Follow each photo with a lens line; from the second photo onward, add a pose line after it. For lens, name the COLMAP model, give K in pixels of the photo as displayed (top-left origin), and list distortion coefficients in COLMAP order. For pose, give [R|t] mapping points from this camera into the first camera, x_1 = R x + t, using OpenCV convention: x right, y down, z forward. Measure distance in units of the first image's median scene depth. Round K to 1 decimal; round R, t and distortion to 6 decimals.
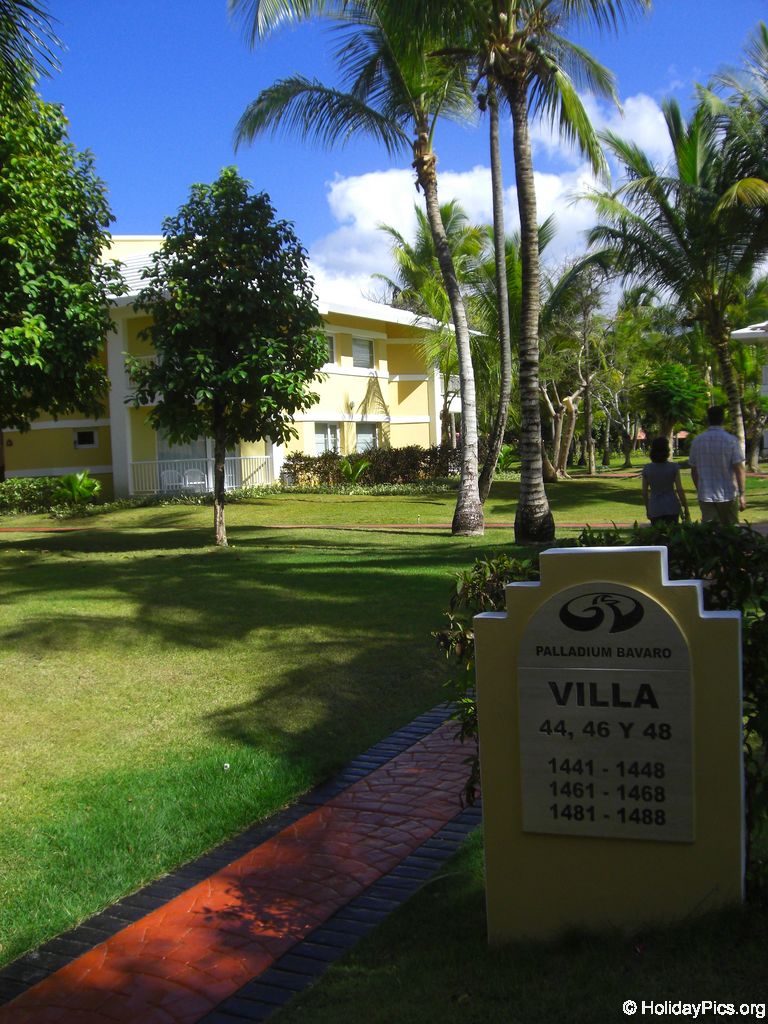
lens RADIAL K [[1144.5, 0, 386.9], [0, 1144.5, 513.2], [0, 0, 1]] dist [-0.214587, 0.270236]
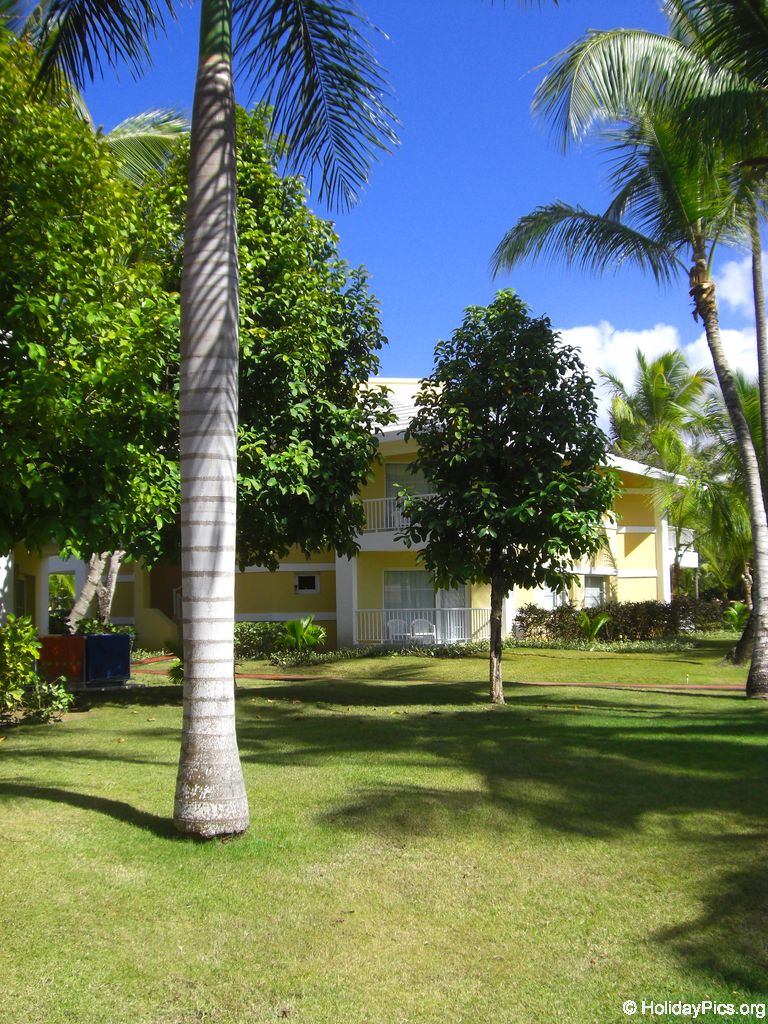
lens RADIAL K [[1150.4, 0, 393.2], [0, 1150.4, 495.6], [0, 0, 1]] dist [-0.212568, 0.266971]
pose [[0.988439, 0.013904, -0.150982, -0.091694], [-0.036520, 0.988302, -0.148071, 0.003103], [0.147157, 0.151873, 0.977384, 0.092893]]
